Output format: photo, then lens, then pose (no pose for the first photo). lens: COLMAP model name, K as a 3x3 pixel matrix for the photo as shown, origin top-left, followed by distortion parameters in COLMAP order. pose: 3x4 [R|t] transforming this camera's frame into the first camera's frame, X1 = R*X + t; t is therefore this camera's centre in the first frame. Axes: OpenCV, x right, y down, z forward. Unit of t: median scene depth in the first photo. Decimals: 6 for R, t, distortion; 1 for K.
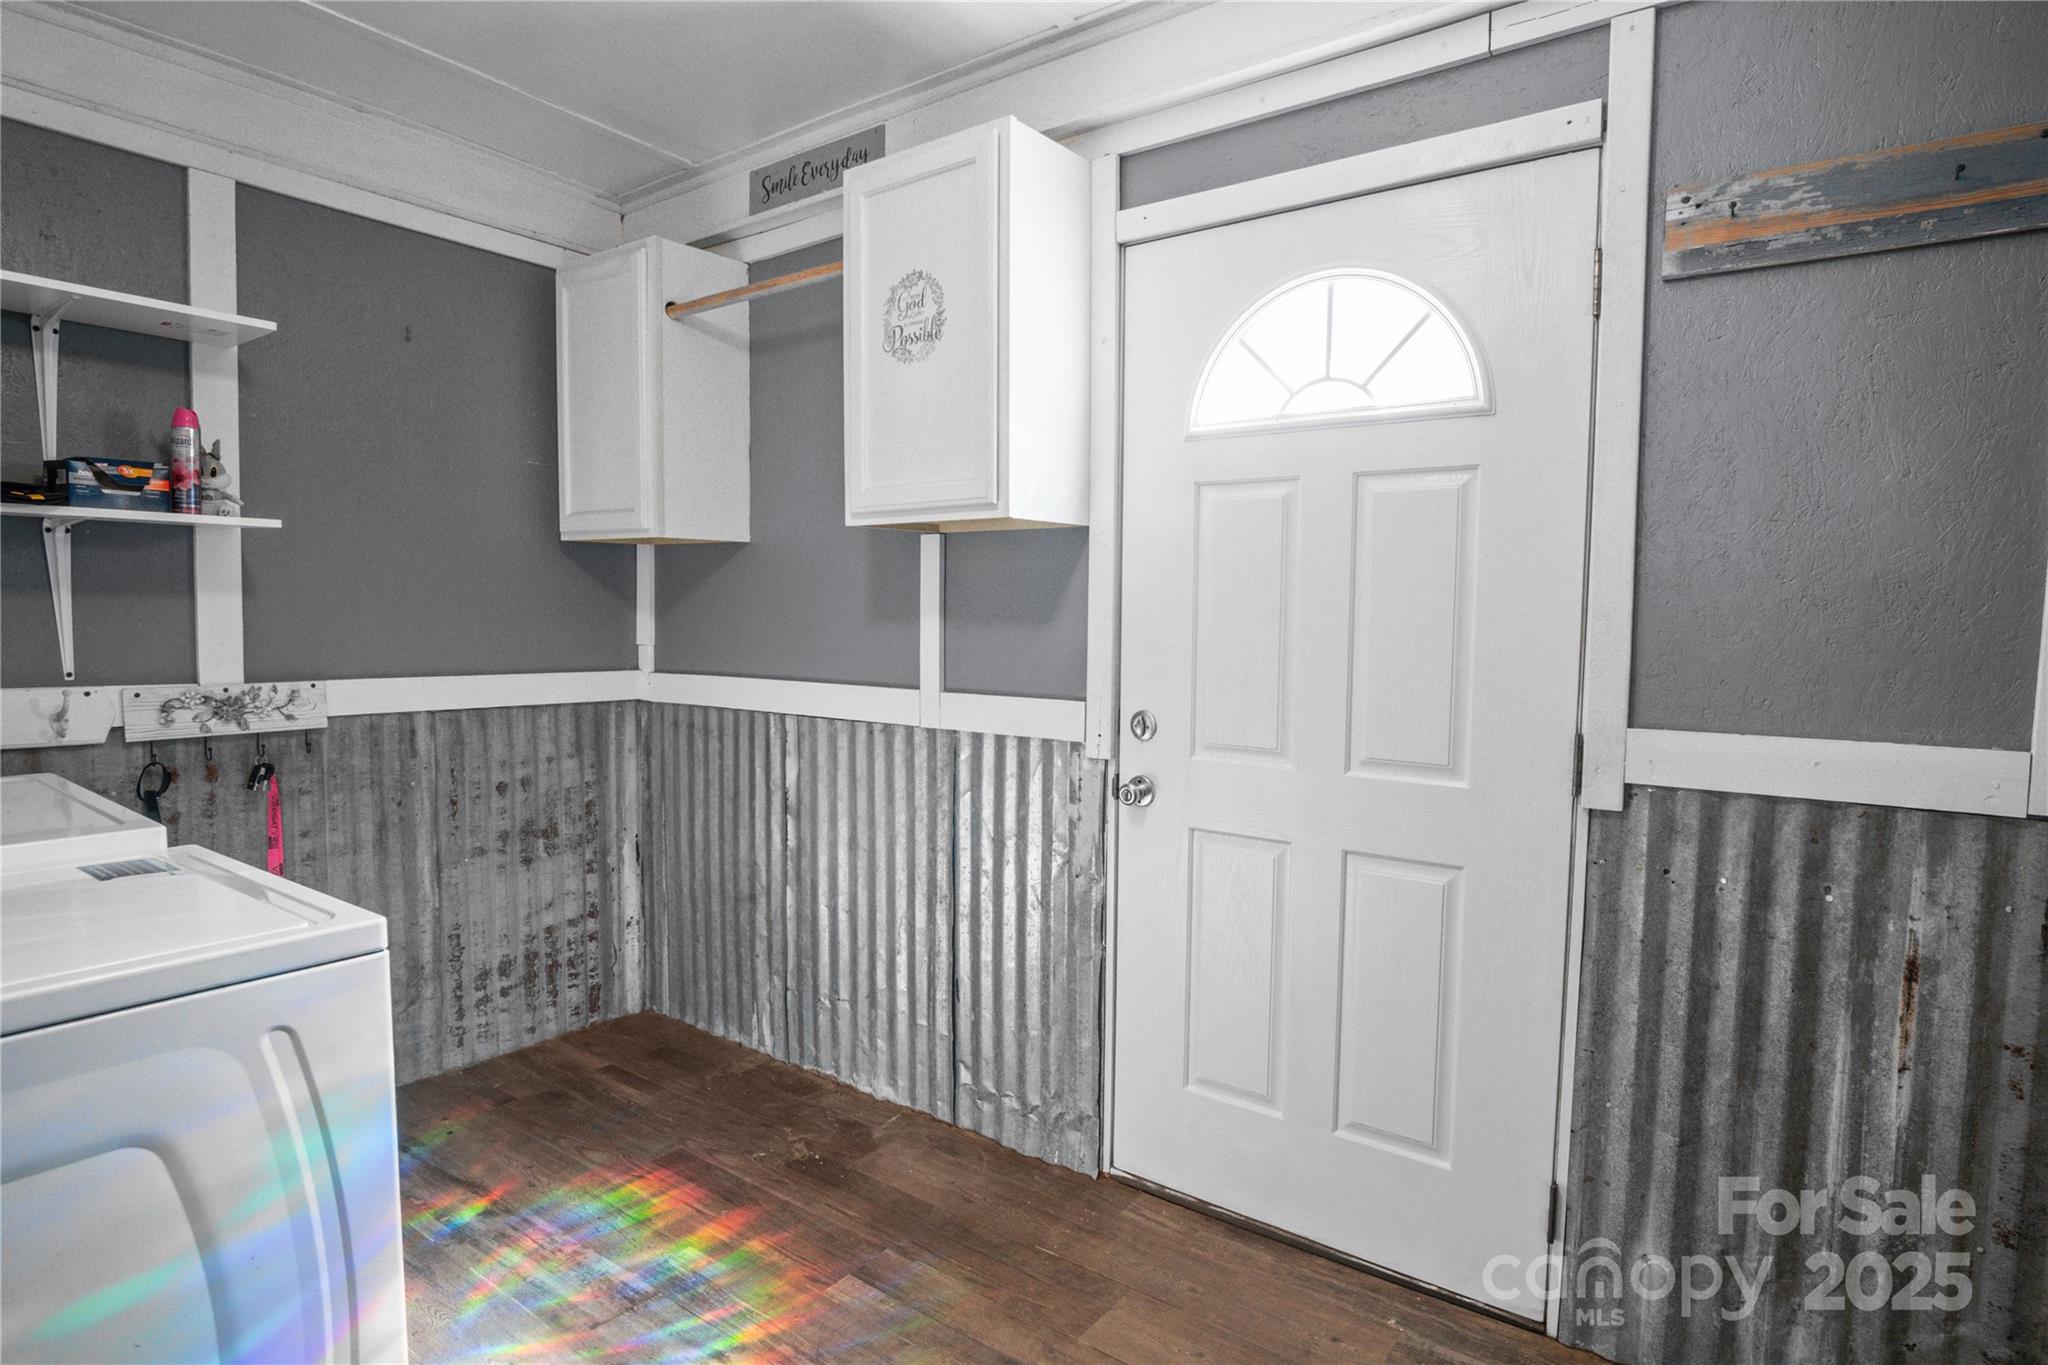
lens RADIAL K [[1112.6, 0, 1024.0], [0, 1112.6, 682.5], [0, 0, 1]] dist [0.000115, 0.000307]
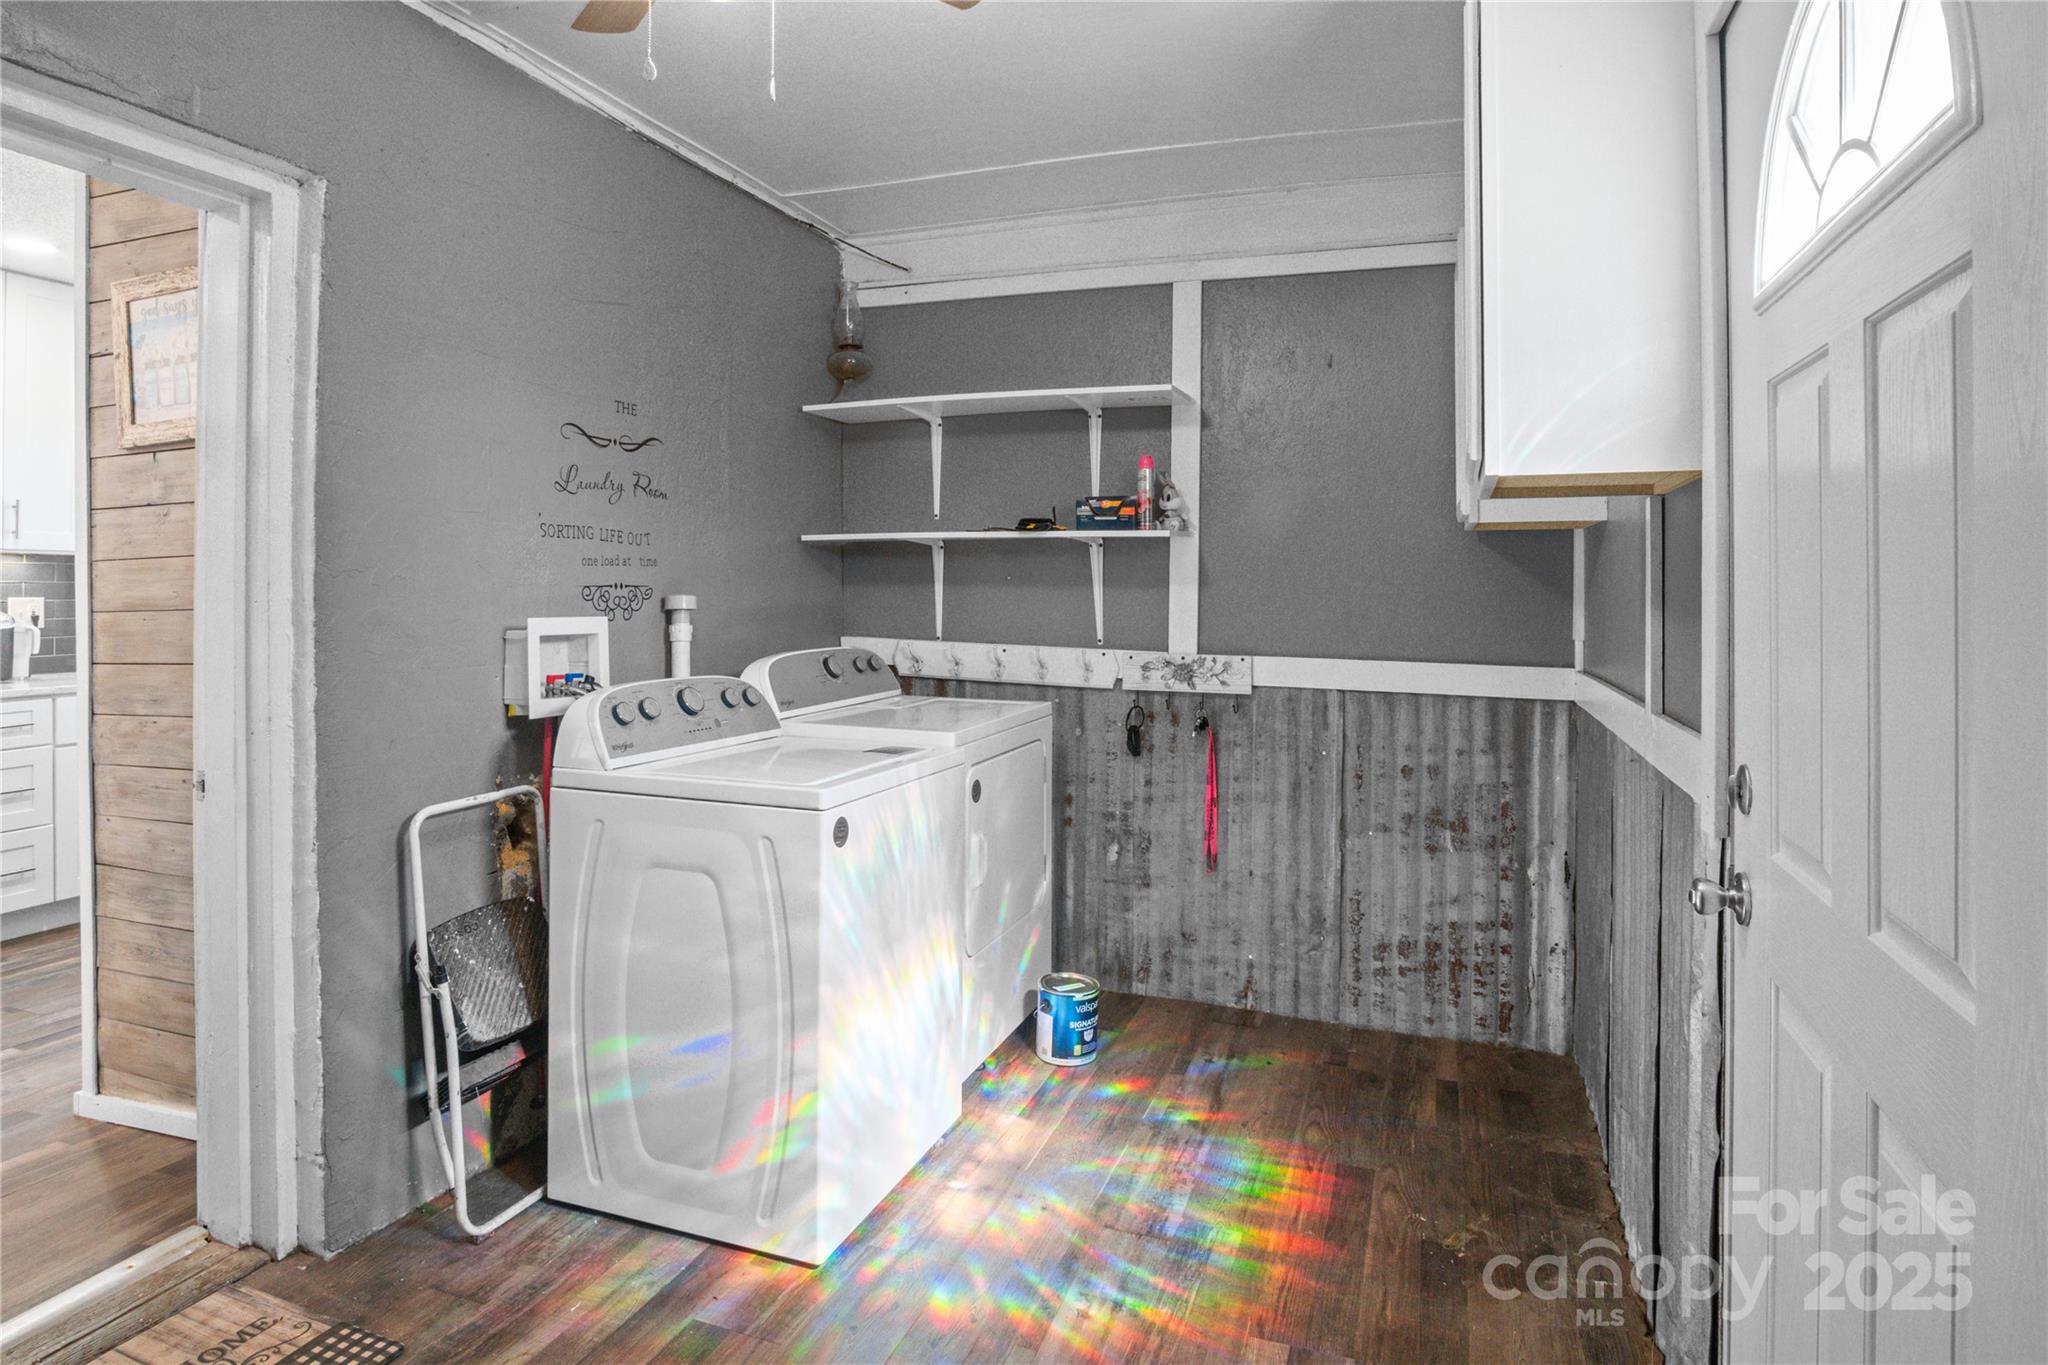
lens RADIAL K [[1140.4, 0, 1024.0], [0, 1140.4, 590.4], [0, 0, 1]] dist [-0.014953, -0.000096]
pose [[0.295422, -0.007643, -0.955336, 0.448556], [-0.070638, 0.997056, -0.029821, -0.016760], [0.952752, 0.076293, 0.294012, 0.343877]]
